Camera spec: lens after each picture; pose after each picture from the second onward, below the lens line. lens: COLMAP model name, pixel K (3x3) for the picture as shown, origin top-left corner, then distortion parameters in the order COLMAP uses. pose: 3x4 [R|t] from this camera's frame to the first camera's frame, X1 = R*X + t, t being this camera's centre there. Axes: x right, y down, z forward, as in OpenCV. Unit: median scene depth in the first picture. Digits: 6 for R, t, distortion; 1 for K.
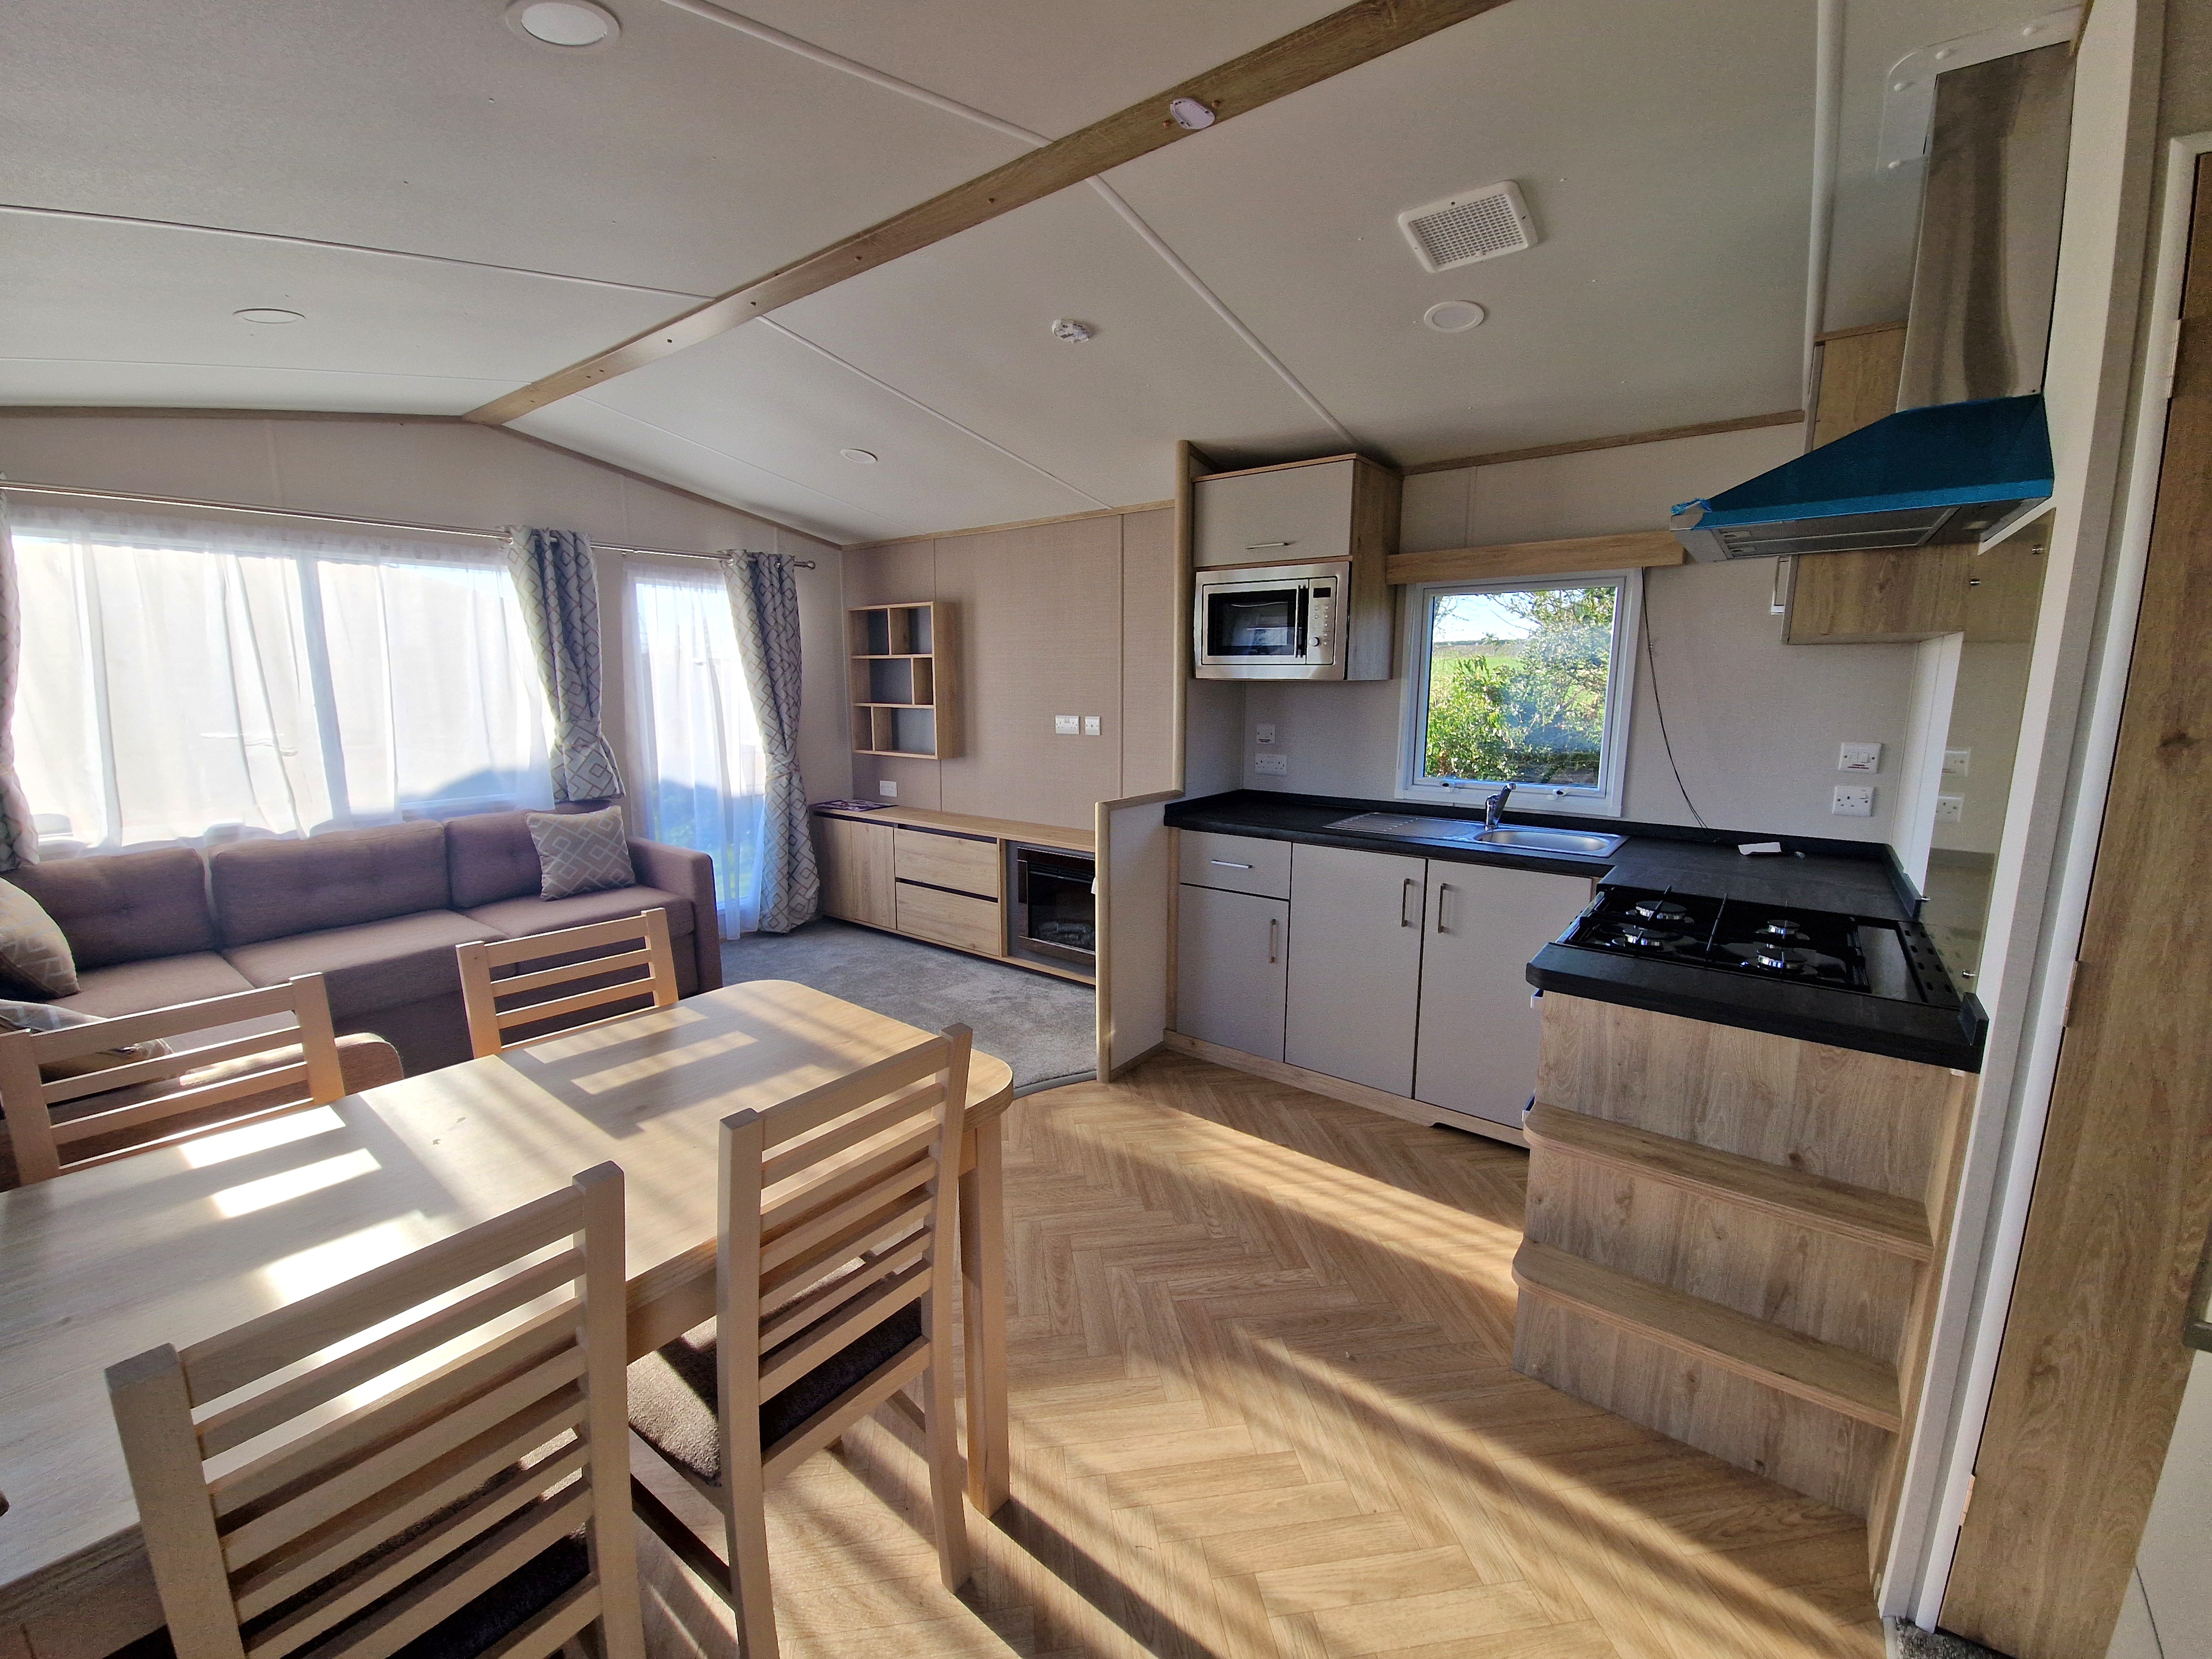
lens RADIAL K [[906.7, 0, 1111.2], [0, 906.7, 826.9], [0, 0, 1]] dist [-0.000590, -0.000153]
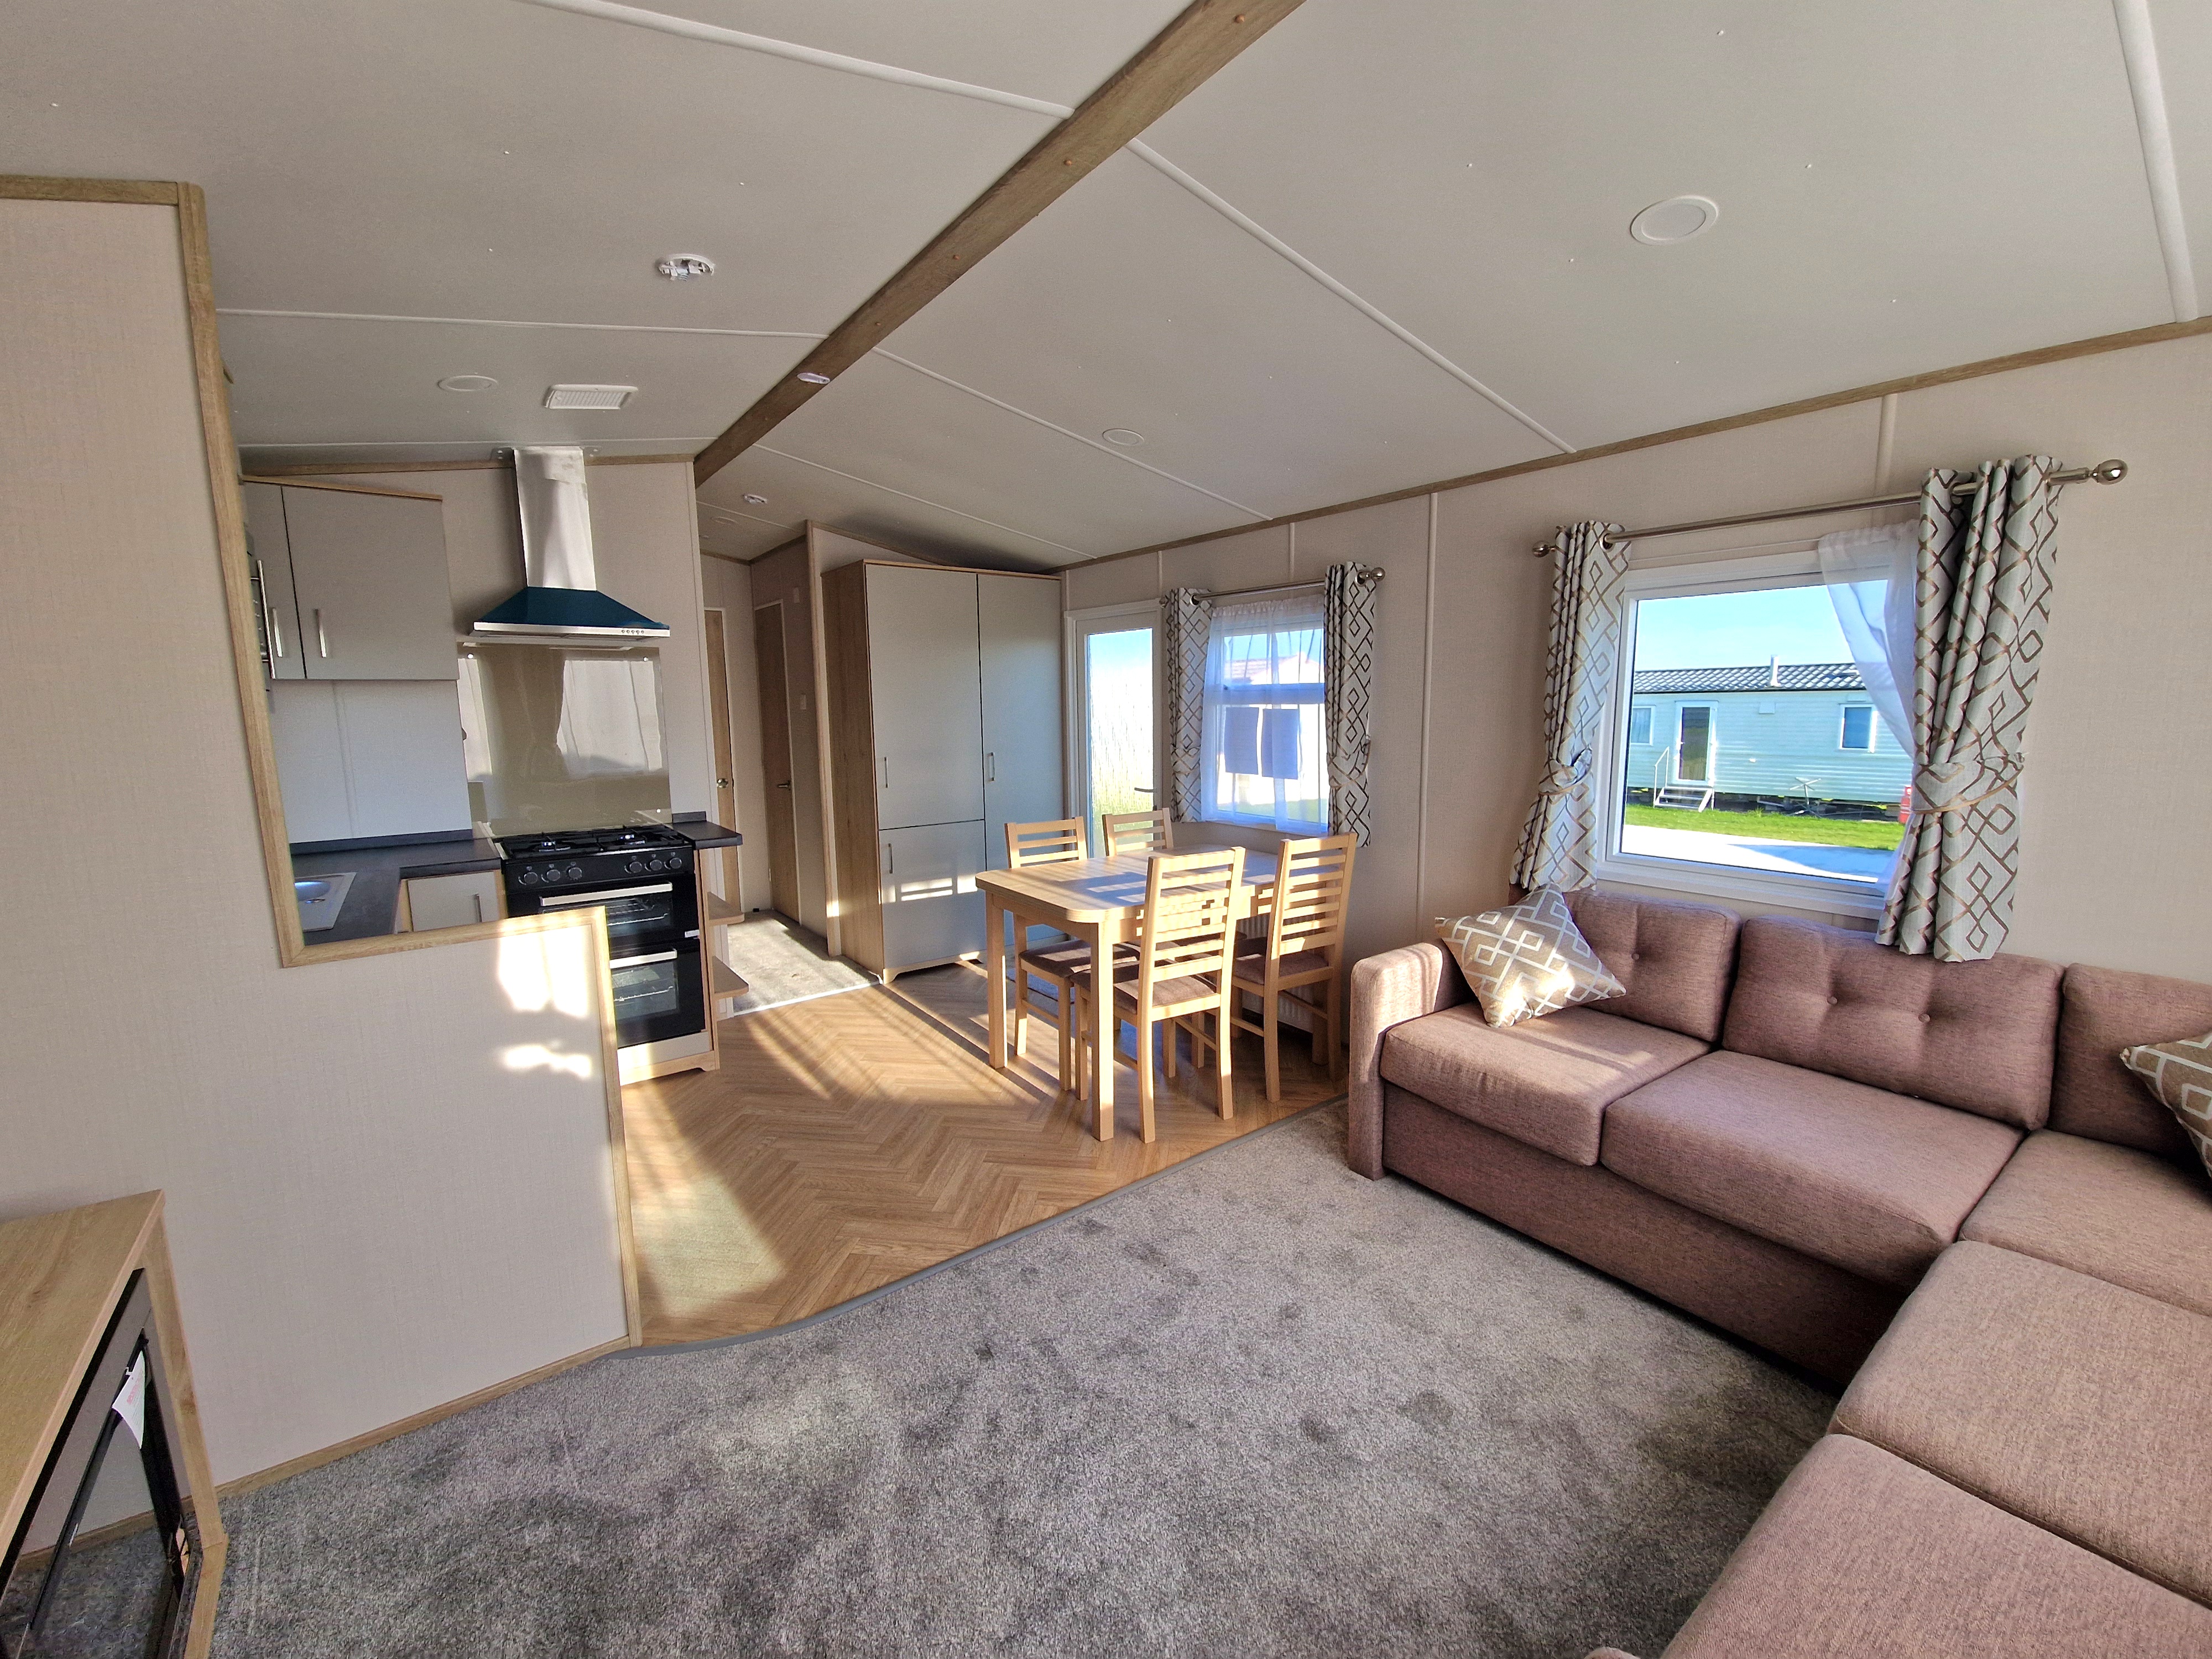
lens RADIAL K [[906.7, 0, 1111.2], [0, 906.7, 826.9], [0, 0, 1]] dist [-0.000590, -0.000153]
pose [[-0.963609, -0.030562, 0.265563, -0.468114], [0.052077, 0.952946, 0.298632, -0.226560], [-0.262194, 0.301594, -0.916676, 1.335200]]
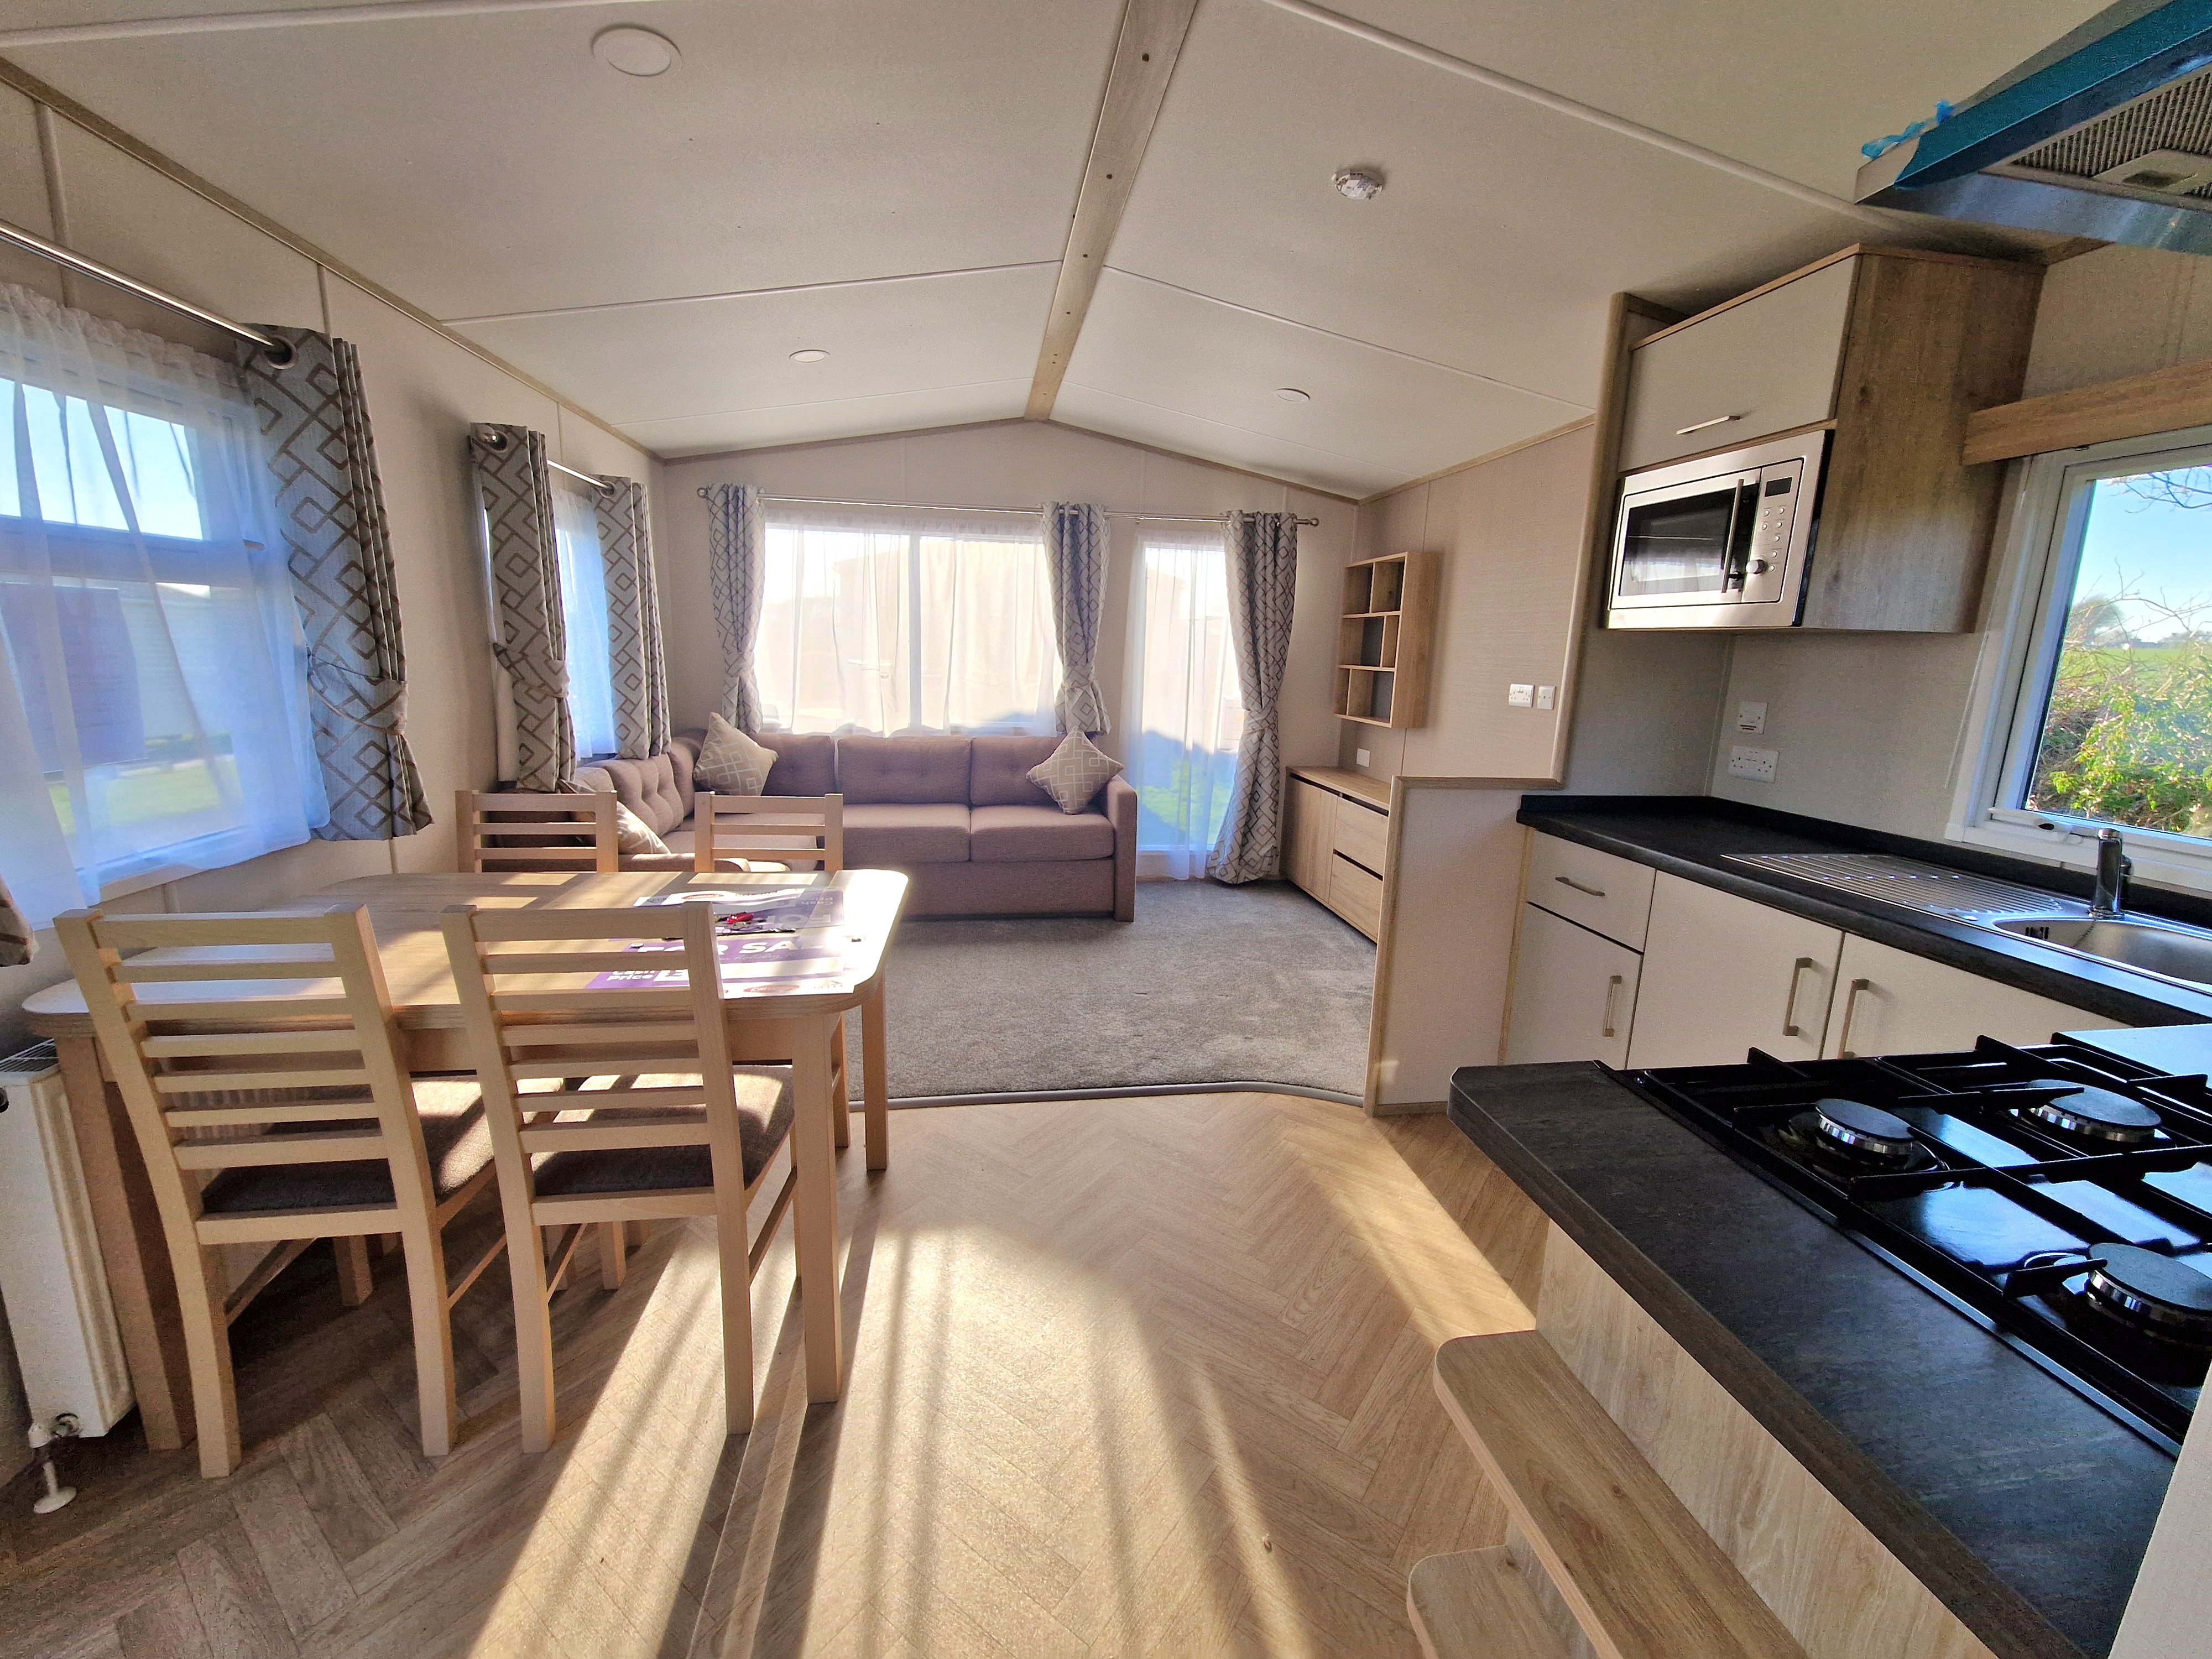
lens RADIAL K [[906.7, 0, 1111.2], [0, 906.7, 826.9], [0, 0, 1]] dist [-0.000590, -0.000153]
pose [[0.716080, 0.155113, -0.680565, 0.330868], [-0.143767, 0.986867, 0.073656, -0.004686], [0.683052, 0.045099, 0.728976, 0.211515]]
